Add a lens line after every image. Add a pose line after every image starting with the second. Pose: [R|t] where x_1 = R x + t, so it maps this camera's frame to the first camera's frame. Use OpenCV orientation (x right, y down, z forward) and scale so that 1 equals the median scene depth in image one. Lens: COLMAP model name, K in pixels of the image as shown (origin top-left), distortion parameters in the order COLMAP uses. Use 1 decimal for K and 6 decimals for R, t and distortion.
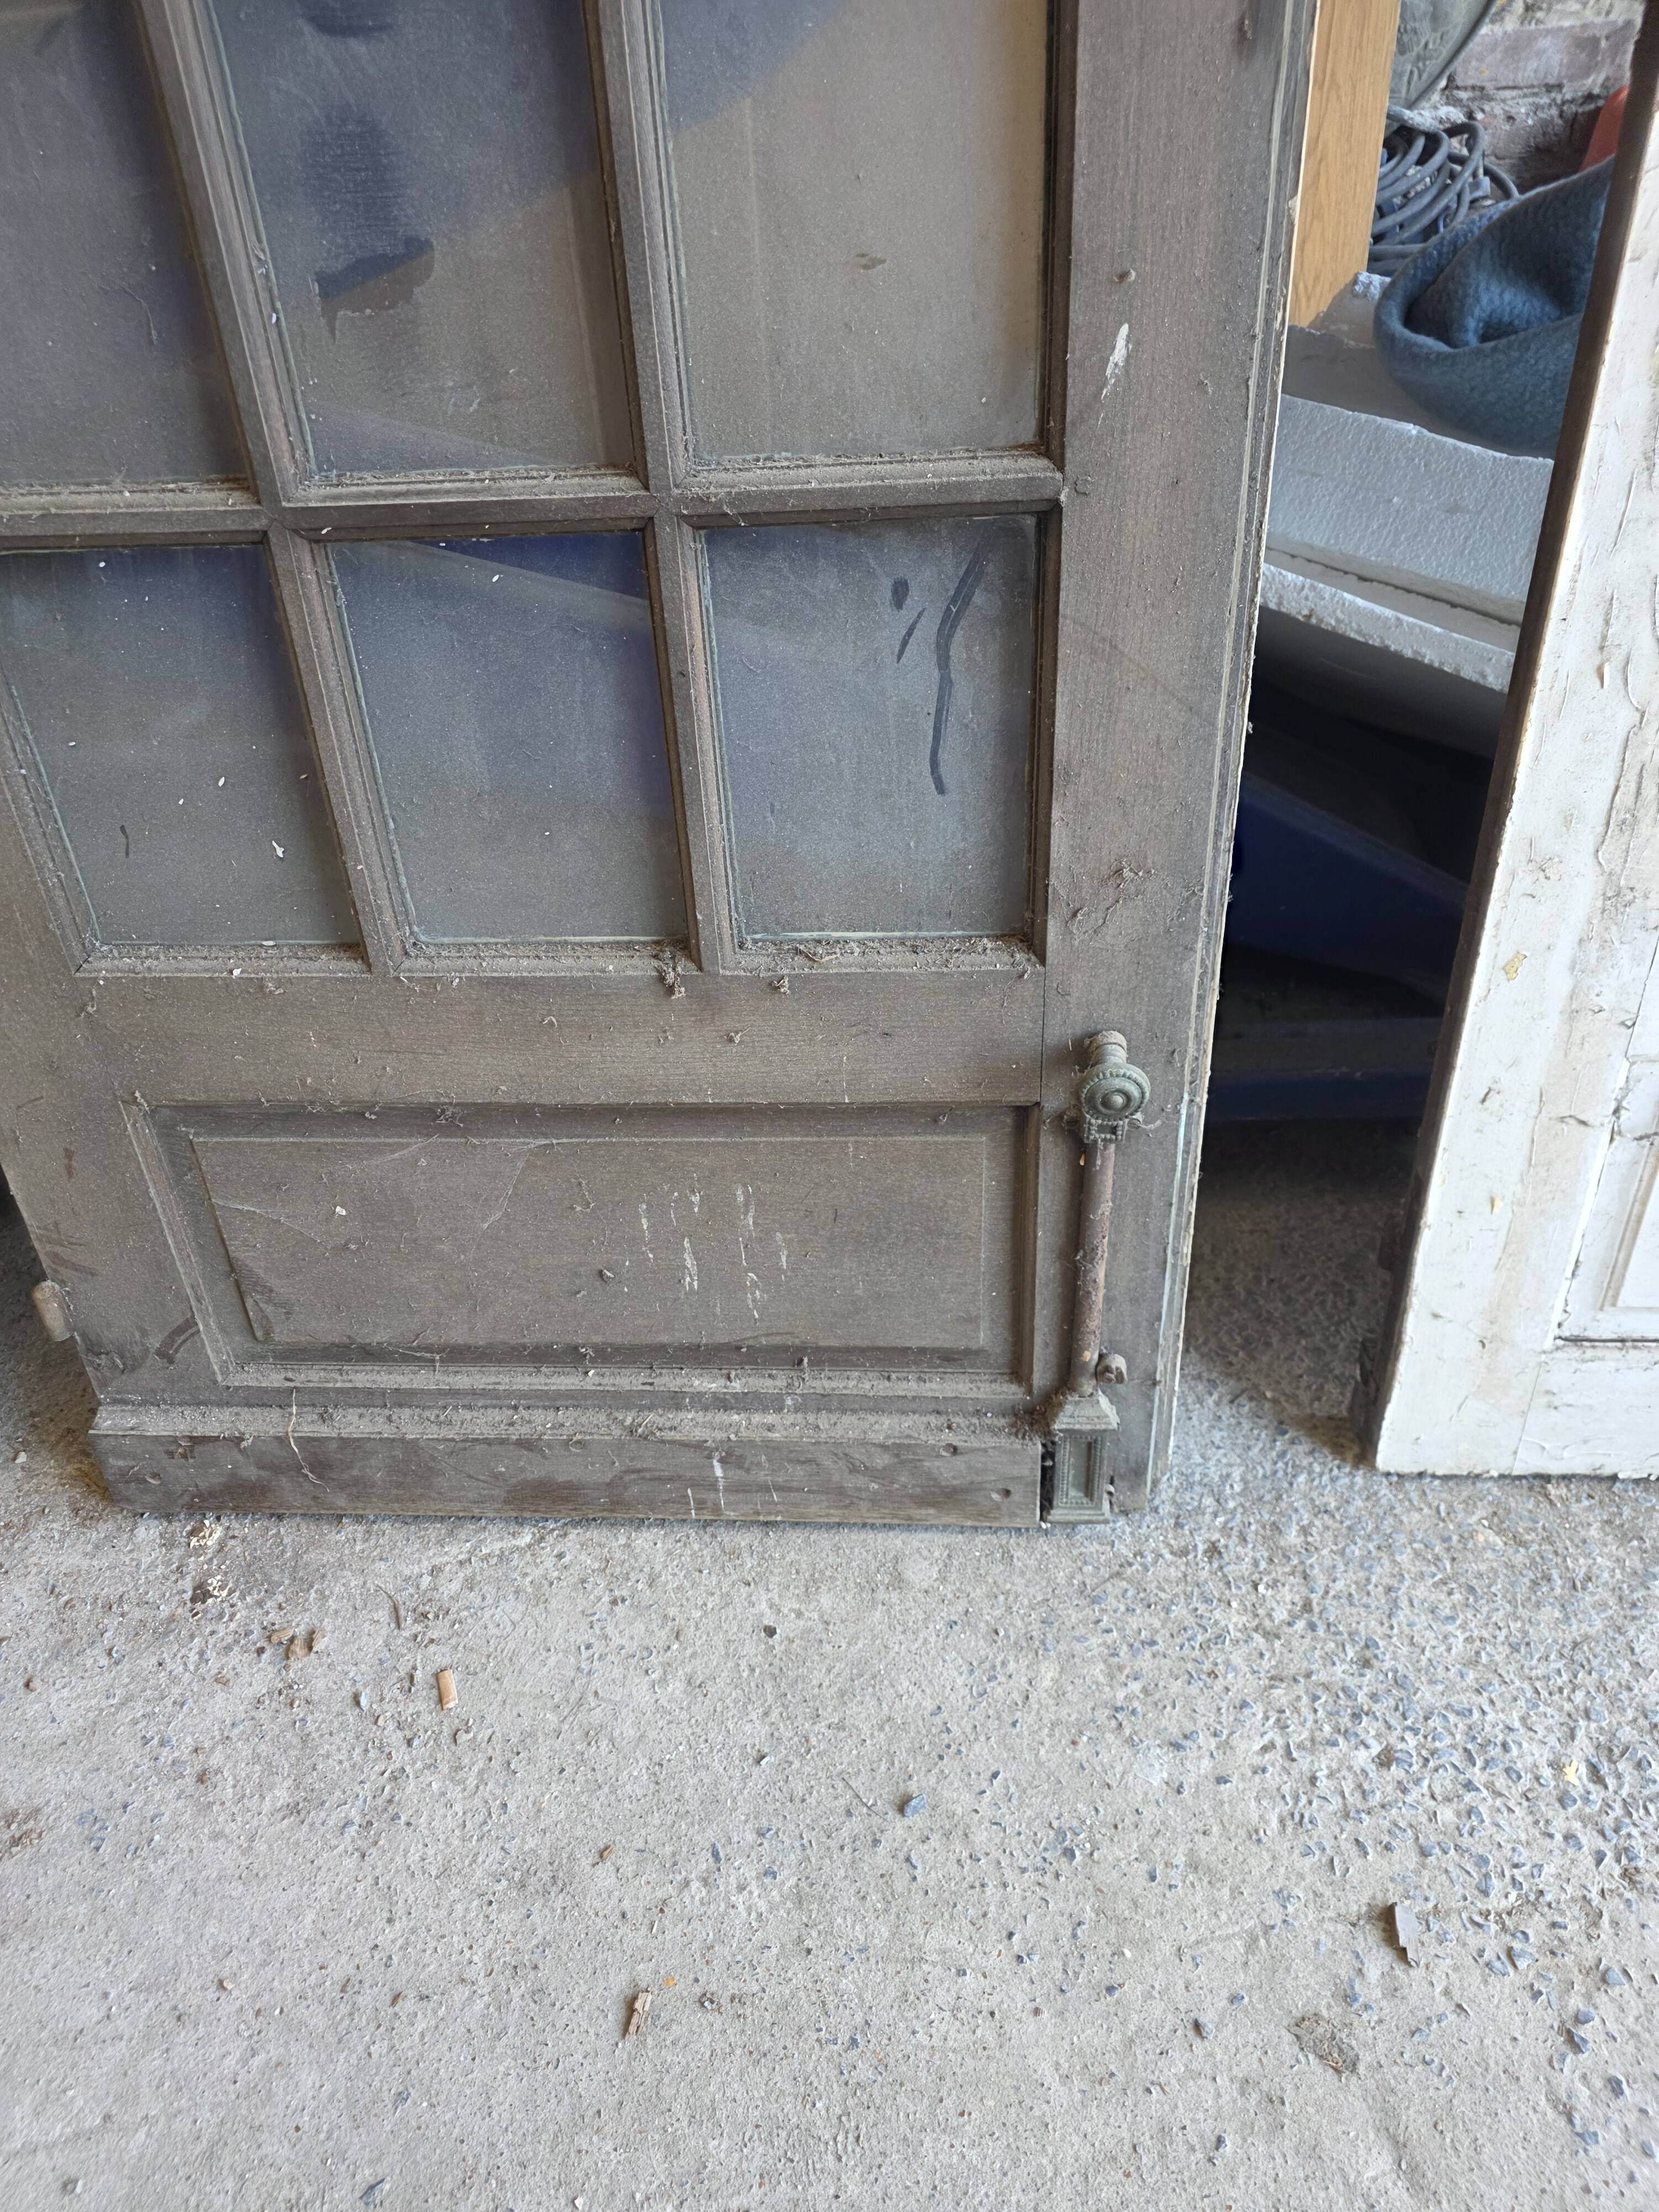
lens RADIAL K [[1477.5, 0, 784.5], [0, 1477.5, 1116.2], [0, 0, 1]] dist [0.047292, -0.034888]
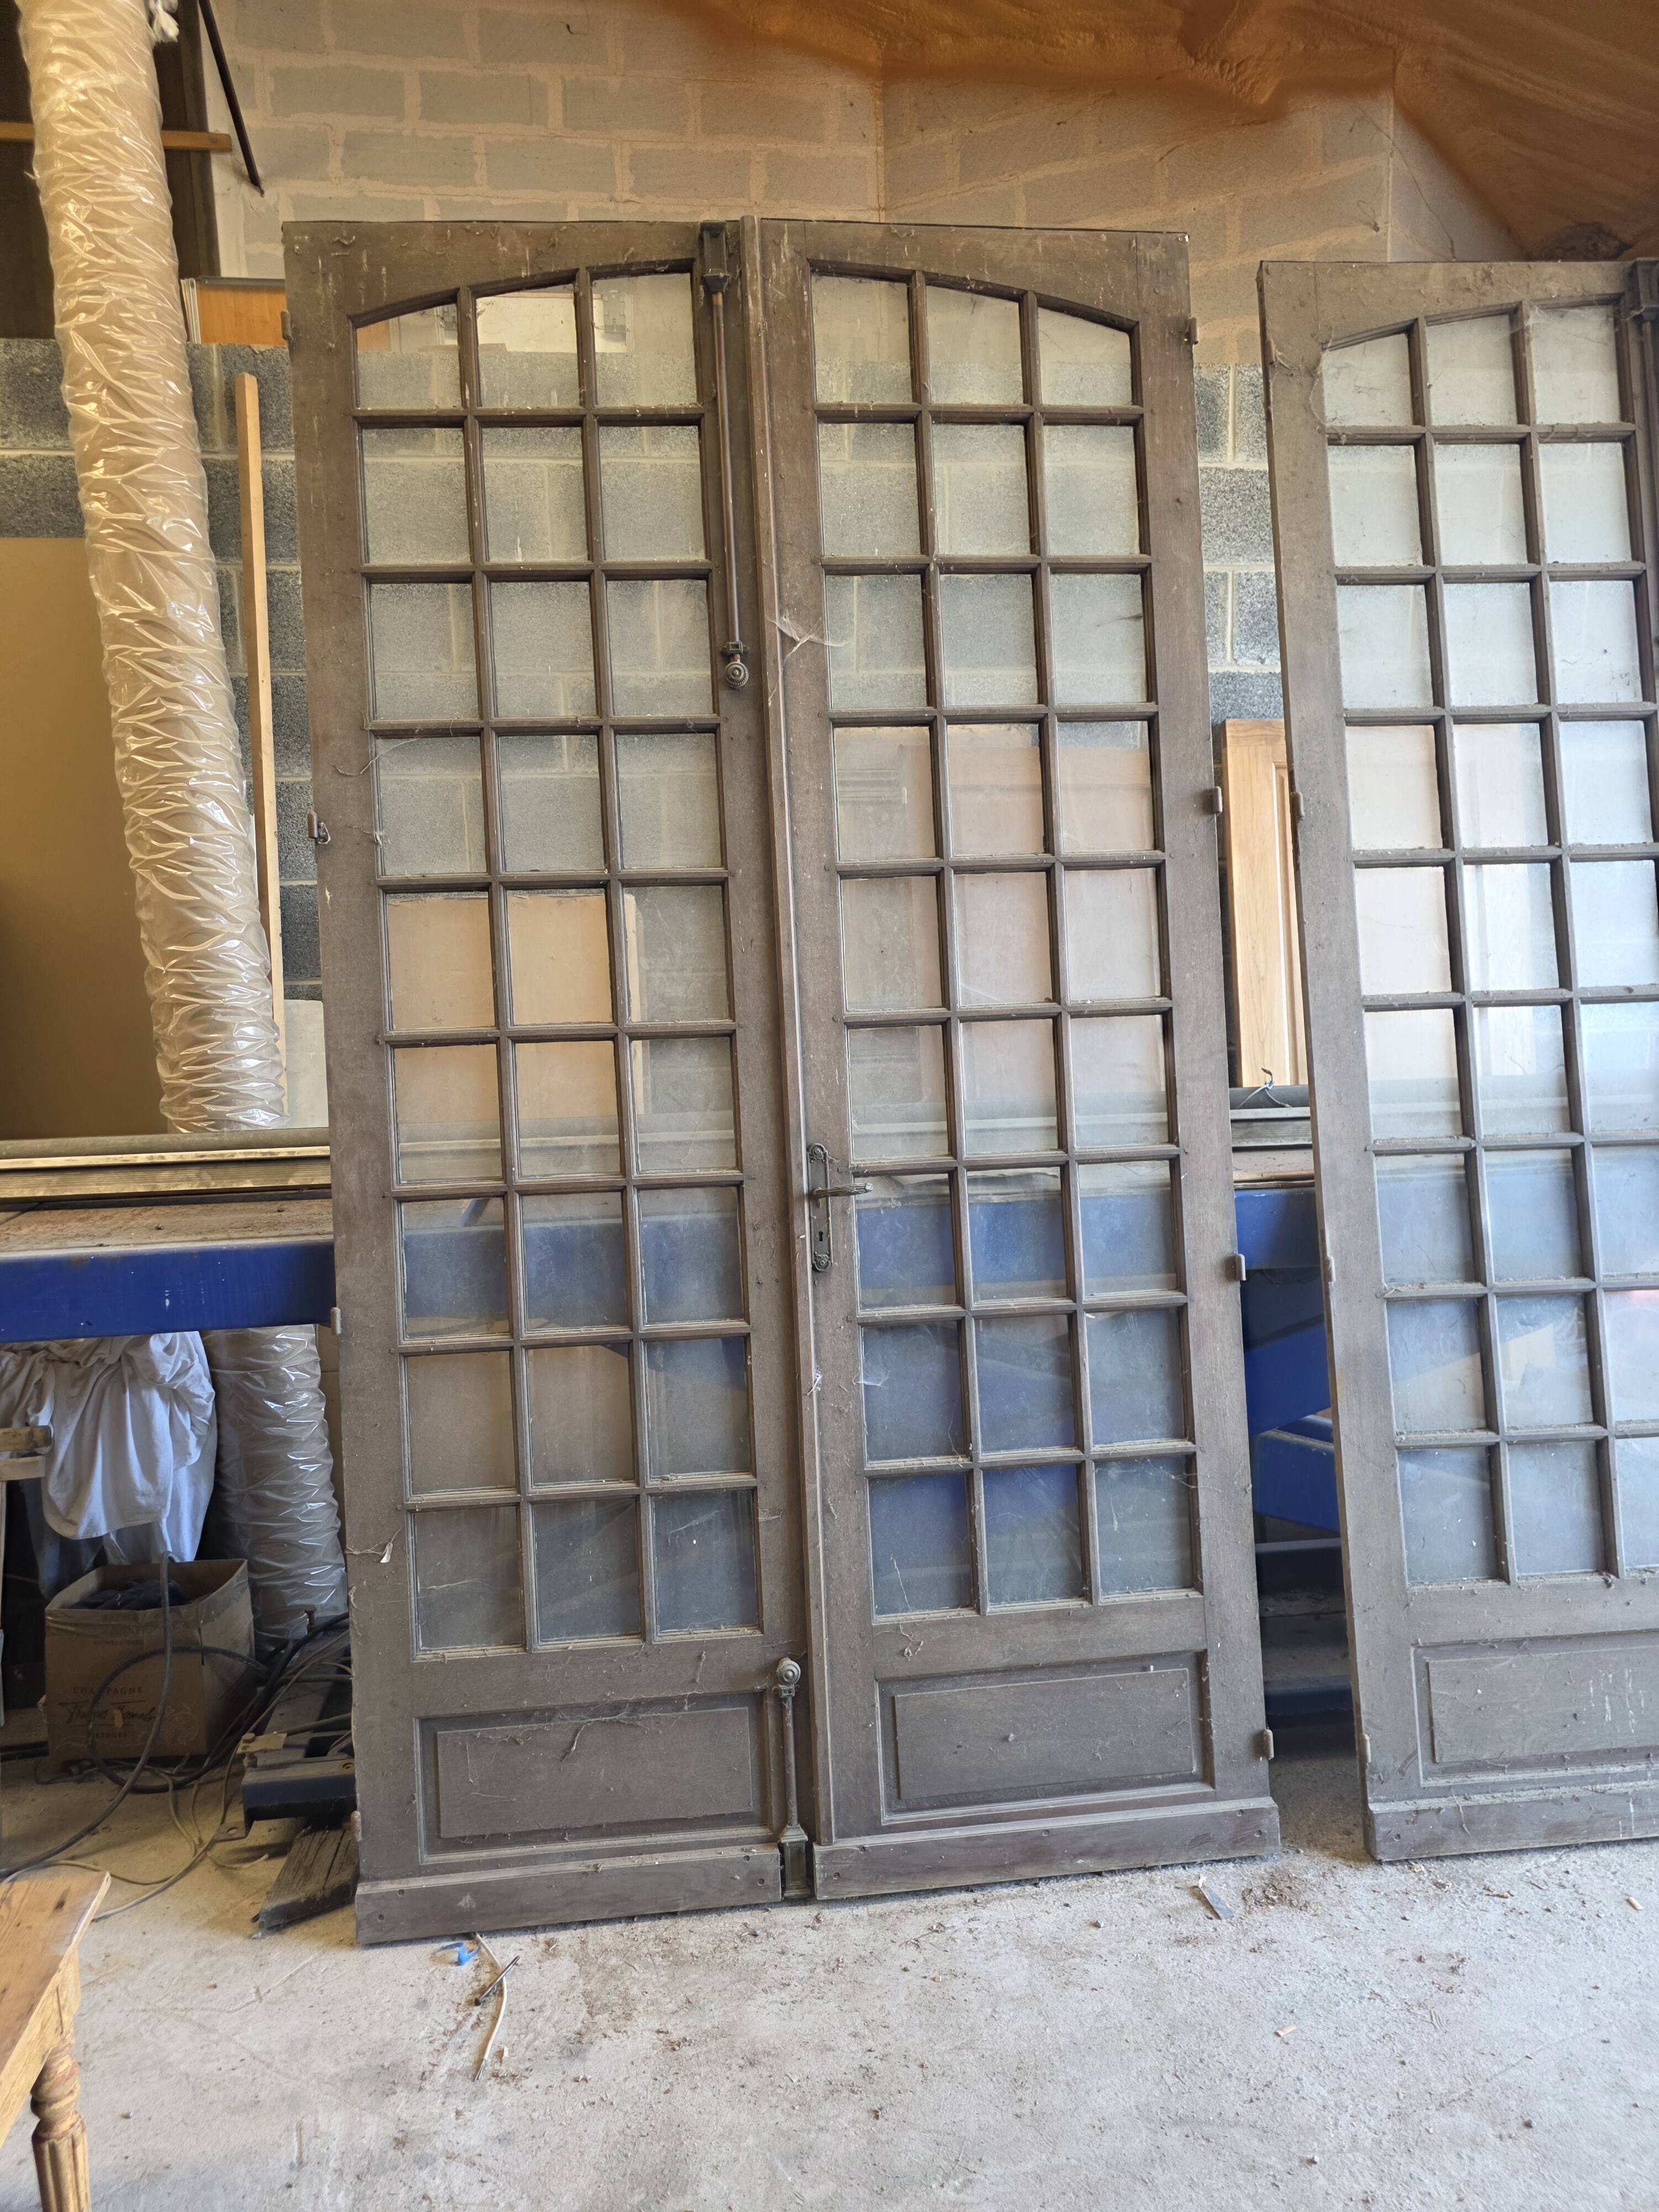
lens RADIAL K [[1477.5, 0, 805.6], [0, 1477.5, 1130.6], [0, 0, 1]] dist [0.047292, -0.034888]
pose [[0.984954, 0.023396, 0.171226, -1.941817], [0.080073, 0.816240, -0.572136, 0.669441], [-0.153147, 0.577238, 0.802086, -1.495965]]
